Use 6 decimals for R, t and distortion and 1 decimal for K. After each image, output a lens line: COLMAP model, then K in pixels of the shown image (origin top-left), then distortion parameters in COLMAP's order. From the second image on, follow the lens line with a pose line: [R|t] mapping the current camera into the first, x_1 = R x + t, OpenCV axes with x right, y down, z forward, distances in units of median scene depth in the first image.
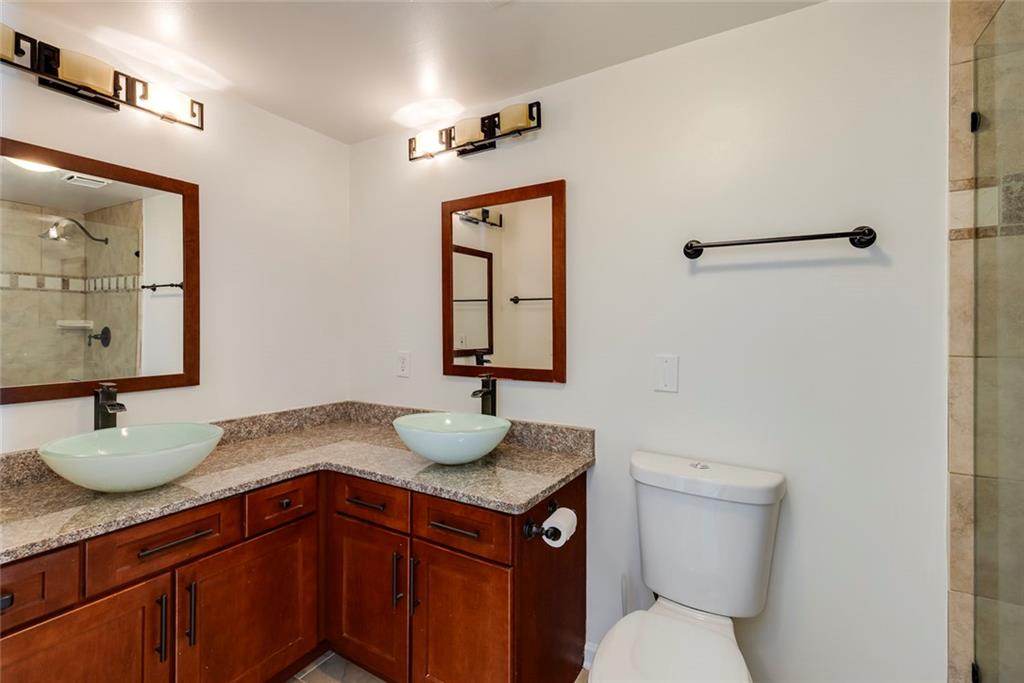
lens RADIAL K [[462.5, 0, 518.7], [0, 462.5, 322.3], [0, 0, 1]] dist [0.000472, 0.000275]
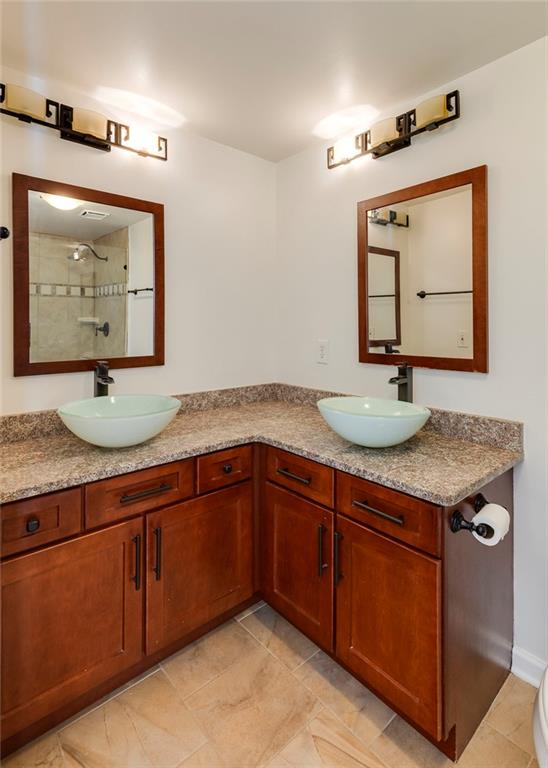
lens RADIAL K [[386.4, 0, 294.8], [0, 386.4, 316.3], [0, 0, 1]] dist [-0.000076, -0.000095]
pose [[0.959958, -0.007994, -0.280030, -0.063294], [0.004052, 0.999884, -0.014653, 0.021969], [0.280115, 0.012932, 0.959879, 0.103133]]
